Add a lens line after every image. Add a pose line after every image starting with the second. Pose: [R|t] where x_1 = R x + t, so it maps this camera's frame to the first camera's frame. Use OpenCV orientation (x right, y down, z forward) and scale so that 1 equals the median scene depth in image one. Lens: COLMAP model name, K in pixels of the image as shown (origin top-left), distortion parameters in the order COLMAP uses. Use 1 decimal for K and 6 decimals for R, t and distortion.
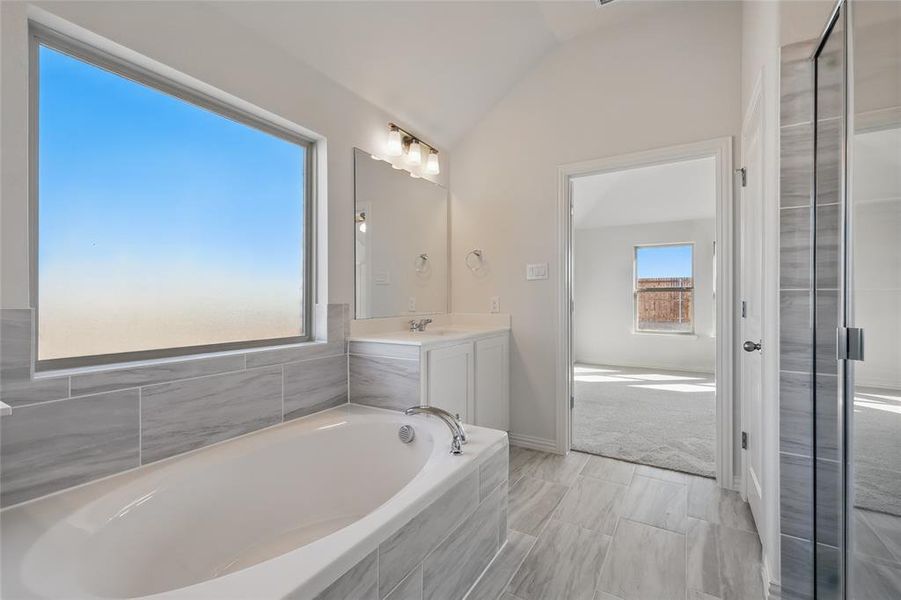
lens RADIAL K [[394.3, 0, 454.7], [0, 394.3, 298.9], [0, 0, 1]] dist [0.003907, -0.000270]
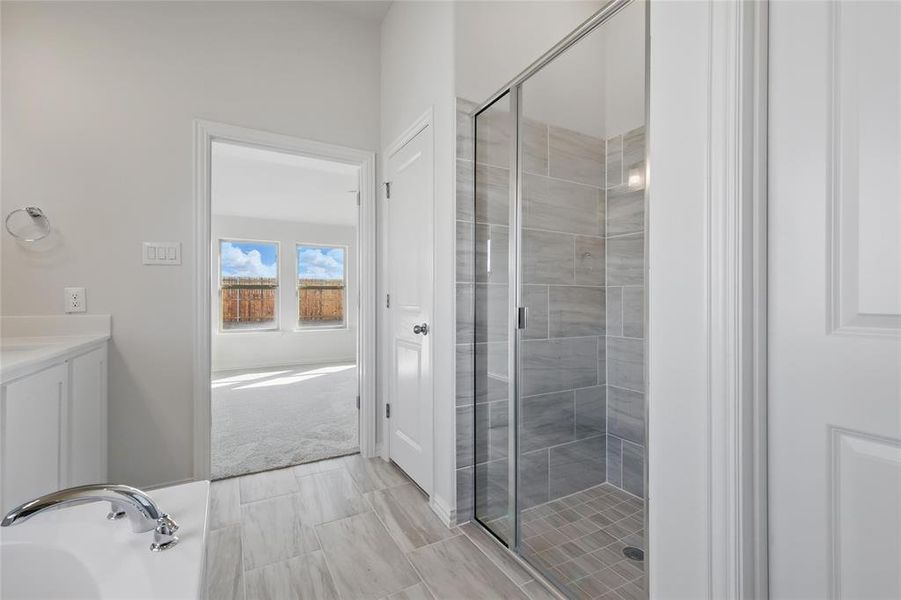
lens RADIAL K [[394.3, 0, 449.7], [0, 394.3, 297.5], [0, 0, 1]] dist [0.003907, -0.000270]
pose [[0.498701, 0.000428, 0.866774, -0.194306], [0.003230, 0.999992, -0.002352, 0.017880], [-0.866768, 0.003973, 0.498696, 0.226324]]
